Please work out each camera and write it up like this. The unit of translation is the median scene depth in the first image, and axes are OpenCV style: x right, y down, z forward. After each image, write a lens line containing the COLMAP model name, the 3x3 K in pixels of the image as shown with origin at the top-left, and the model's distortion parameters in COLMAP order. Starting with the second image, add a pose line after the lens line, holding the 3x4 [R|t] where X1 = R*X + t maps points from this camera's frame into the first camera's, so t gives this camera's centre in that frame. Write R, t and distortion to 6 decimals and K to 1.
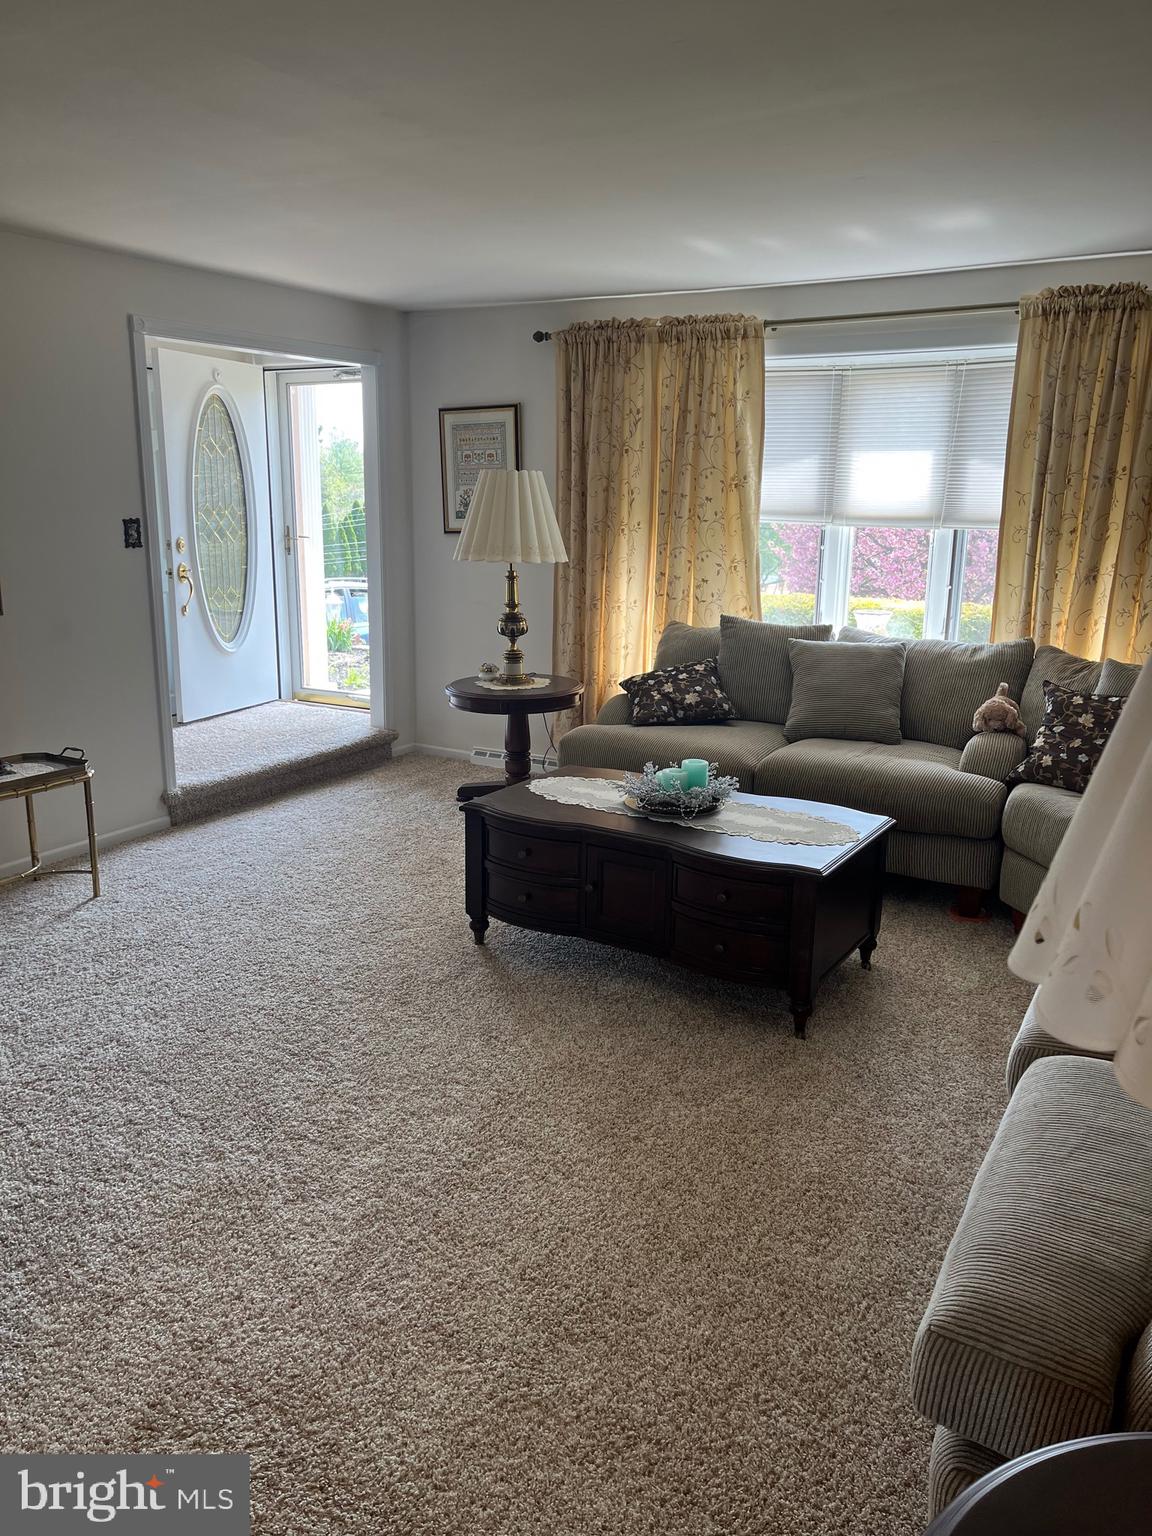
lens RADIAL K [[1164.9, 0, 576.0], [0, 1164.9, 768.0], [0, 0, 1]] dist [0.071870, -0.114804]
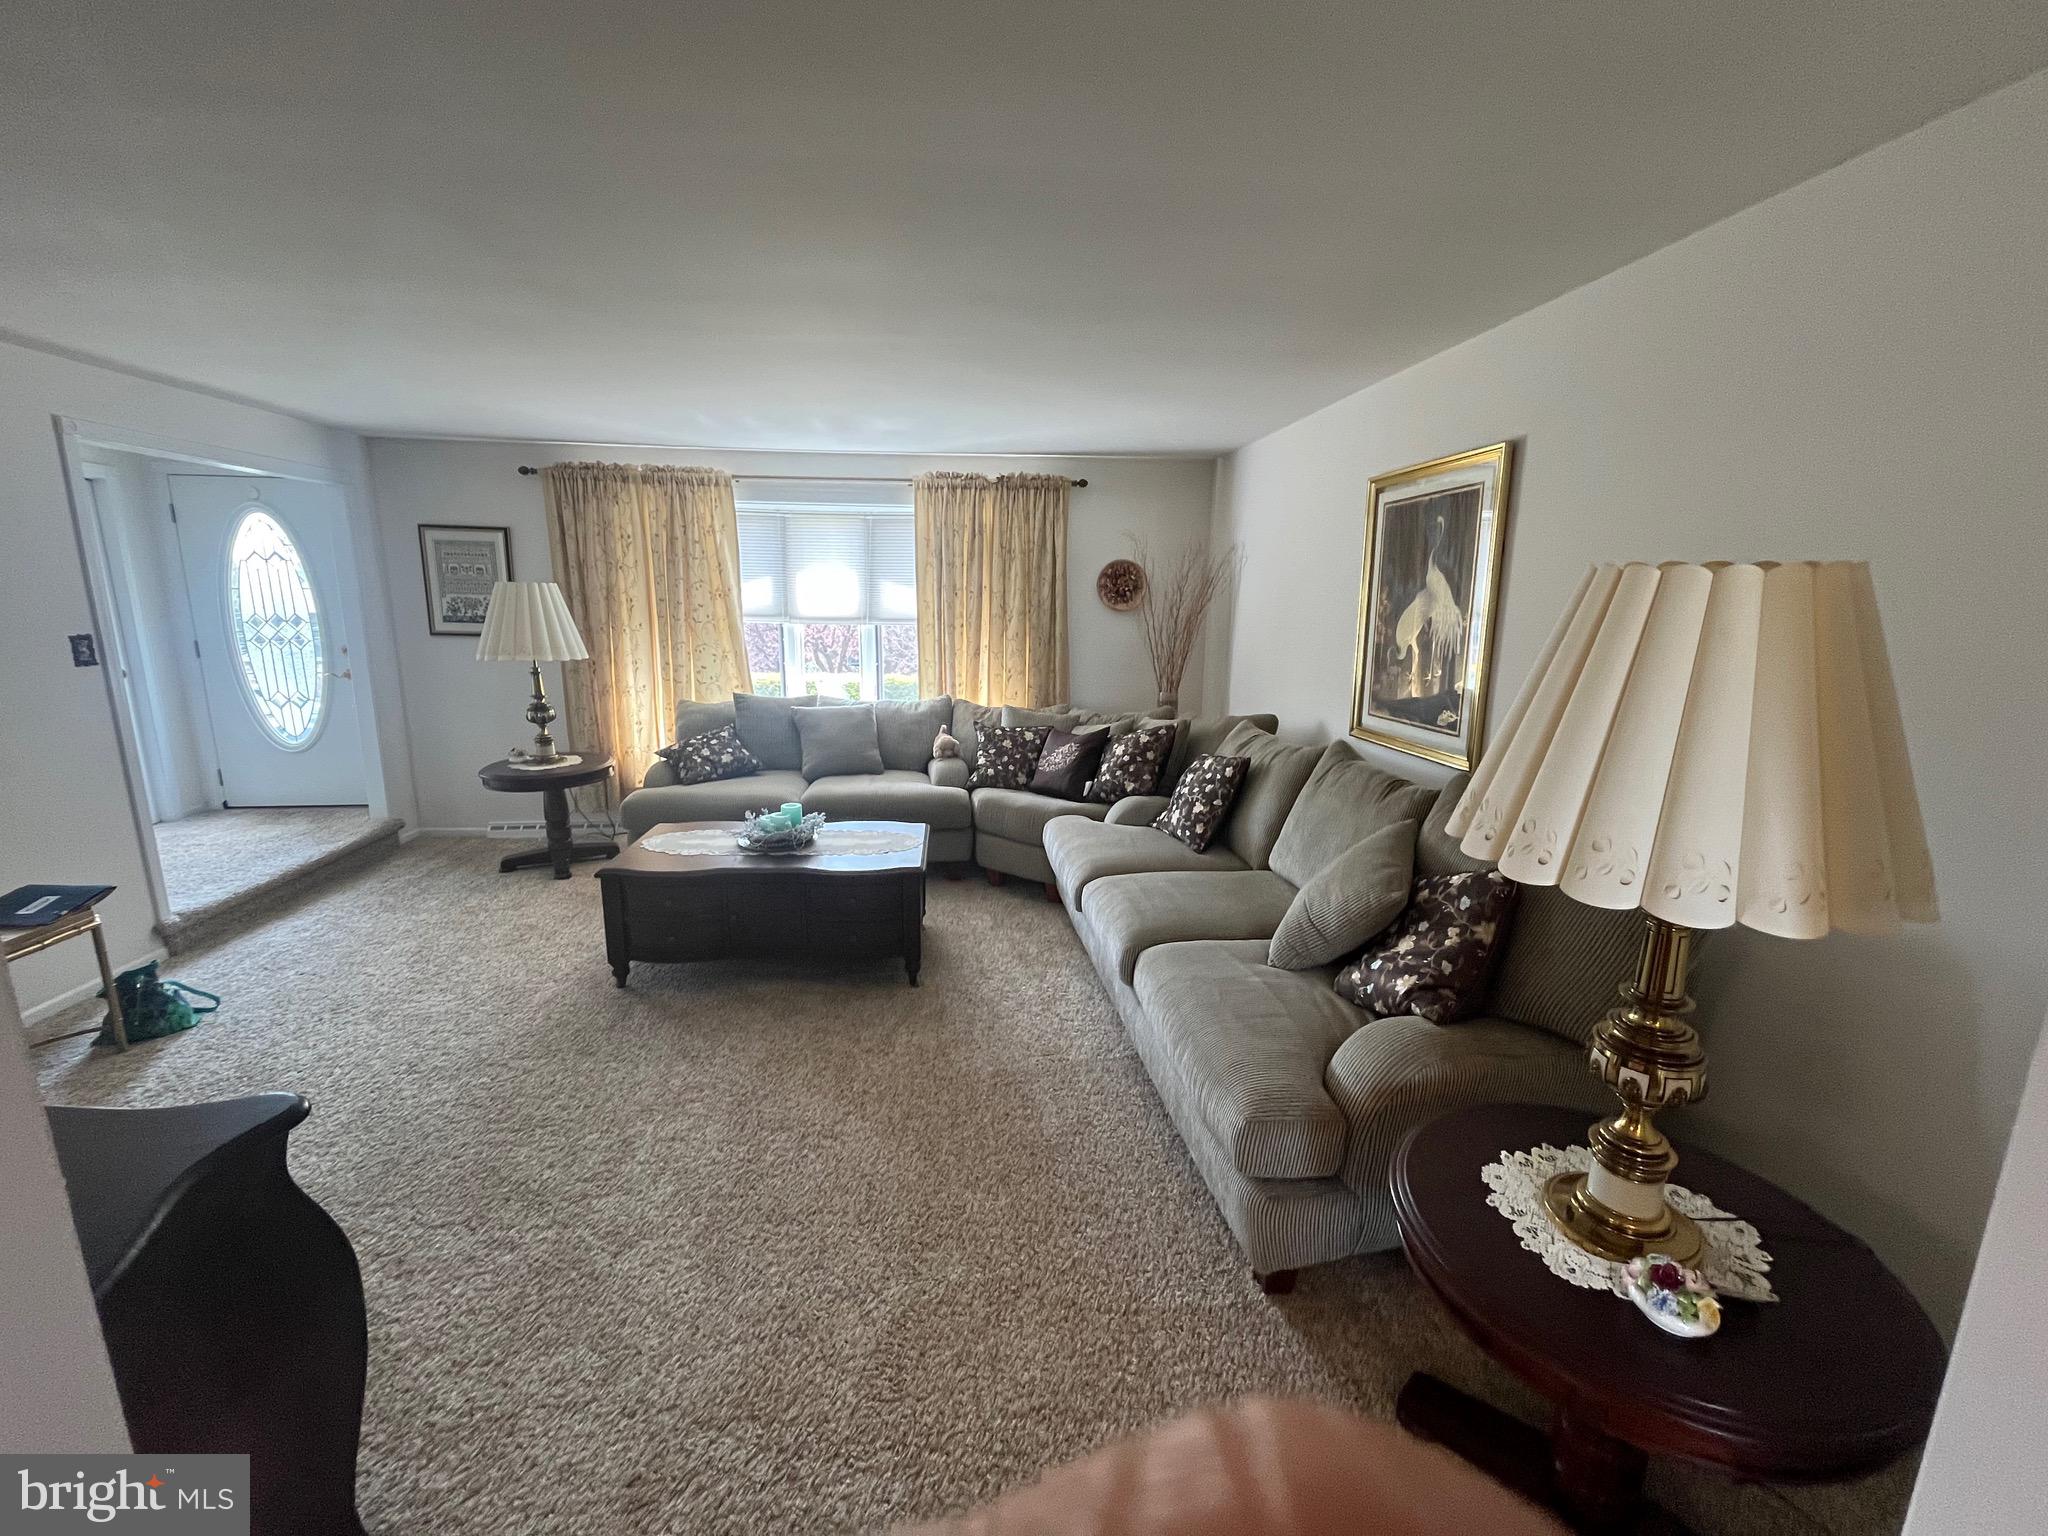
lens RADIAL K [[827.5, 0, 1025.7], [0, 827.5, 760.9], [0, 0, 1]] dist [-0.007381, 0.000216]
pose [[0.803757, -0.116882, 0.583363, -0.174558], [0.134266, 0.990853, 0.013535, -0.025293], [-0.579609, 0.067447, 0.812099, 0.062841]]
